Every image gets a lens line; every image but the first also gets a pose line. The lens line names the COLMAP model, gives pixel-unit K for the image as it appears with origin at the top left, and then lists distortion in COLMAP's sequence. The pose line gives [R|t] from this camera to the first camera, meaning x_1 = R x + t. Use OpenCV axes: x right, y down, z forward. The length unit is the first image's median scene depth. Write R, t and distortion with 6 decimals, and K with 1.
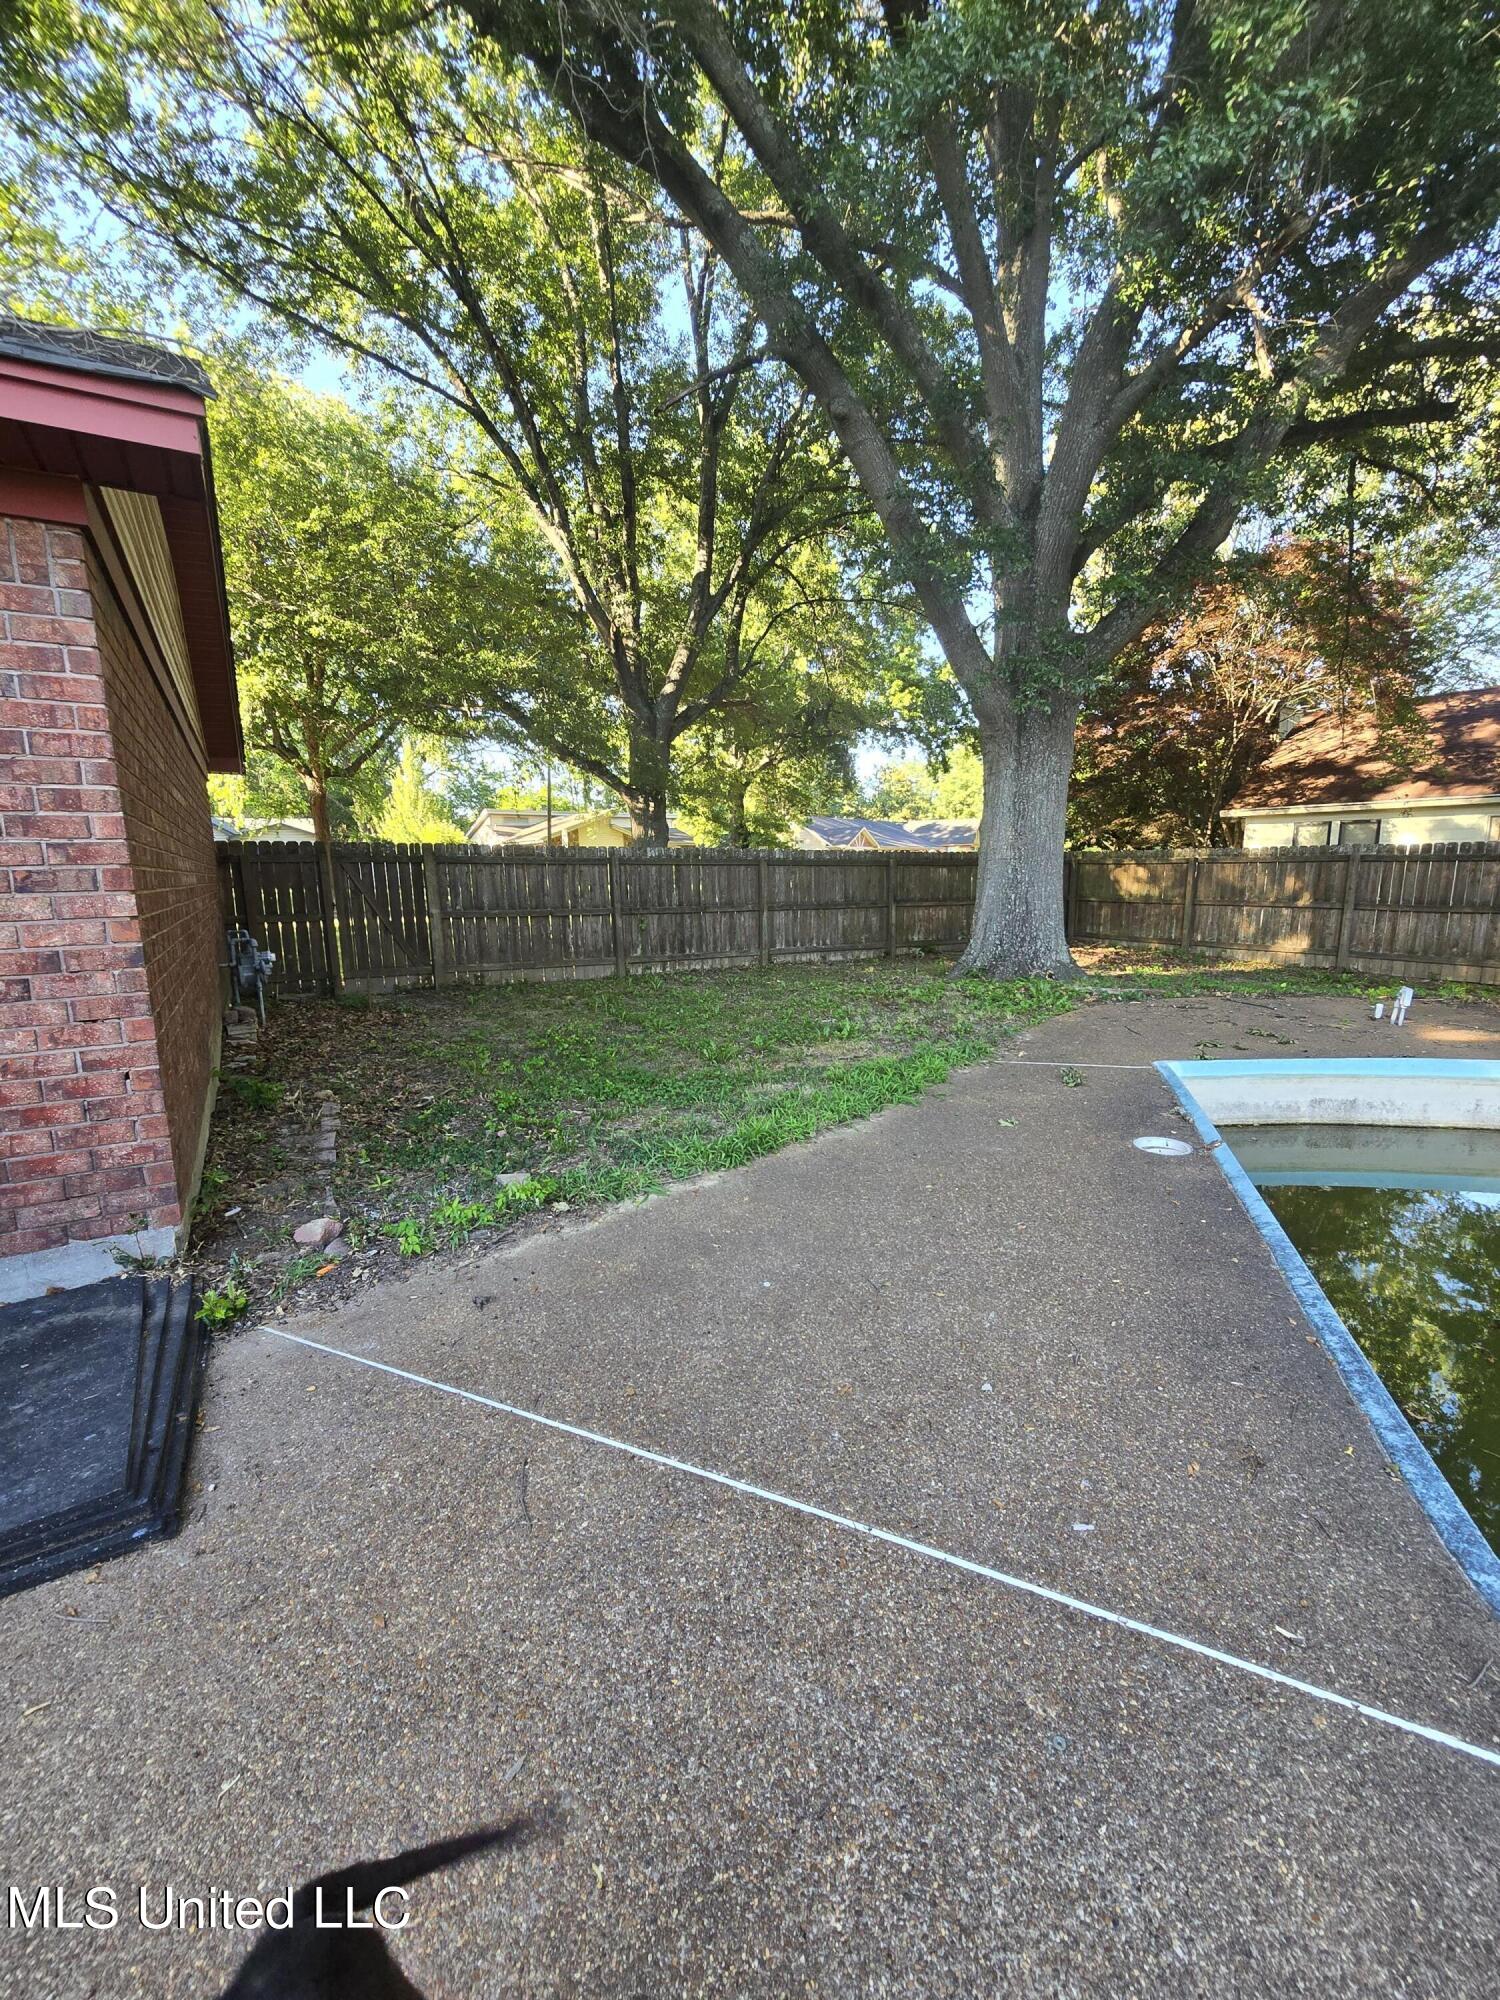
lens RADIAL K [[825.2, 0, 750.0], [0, 825.2, 1000.0], [0, 0, 1]] dist [-0.002968, 0.000543]
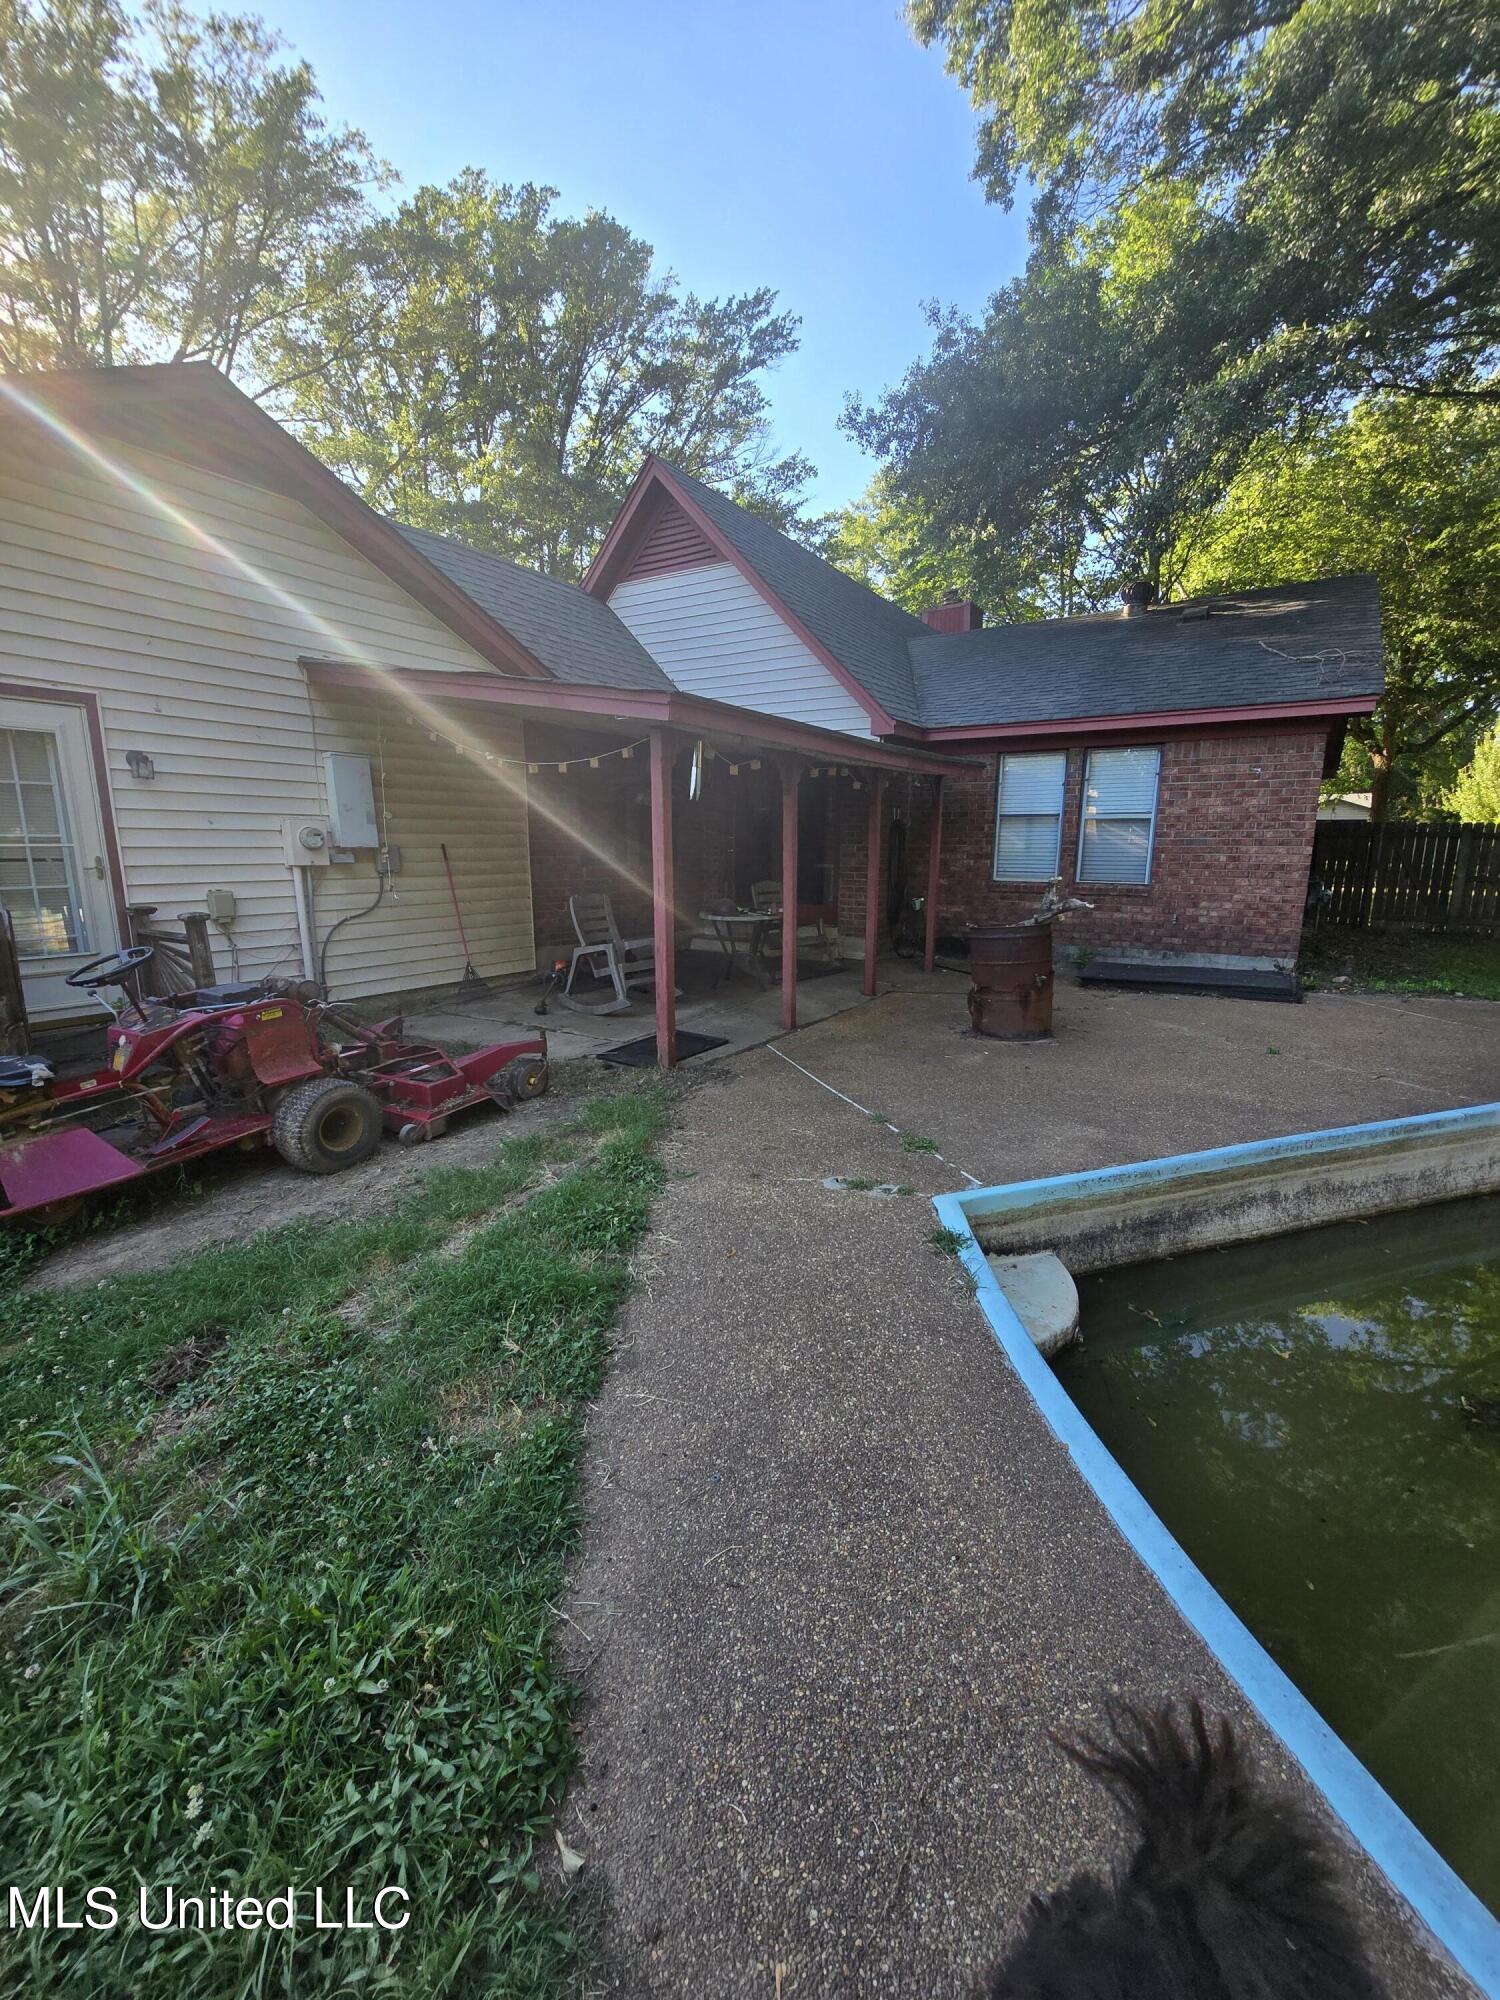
lens RADIAL K [[825.2, 0, 750.0], [0, 825.2, 1000.0], [0, 0, 1]] dist [-0.002968, 0.000543]
pose [[0.447202, 0.193991, -0.873143, 0.164379], [-0.163682, 0.977461, 0.133334, 0.053532], [0.879329, 0.083290, 0.468875, -0.331456]]
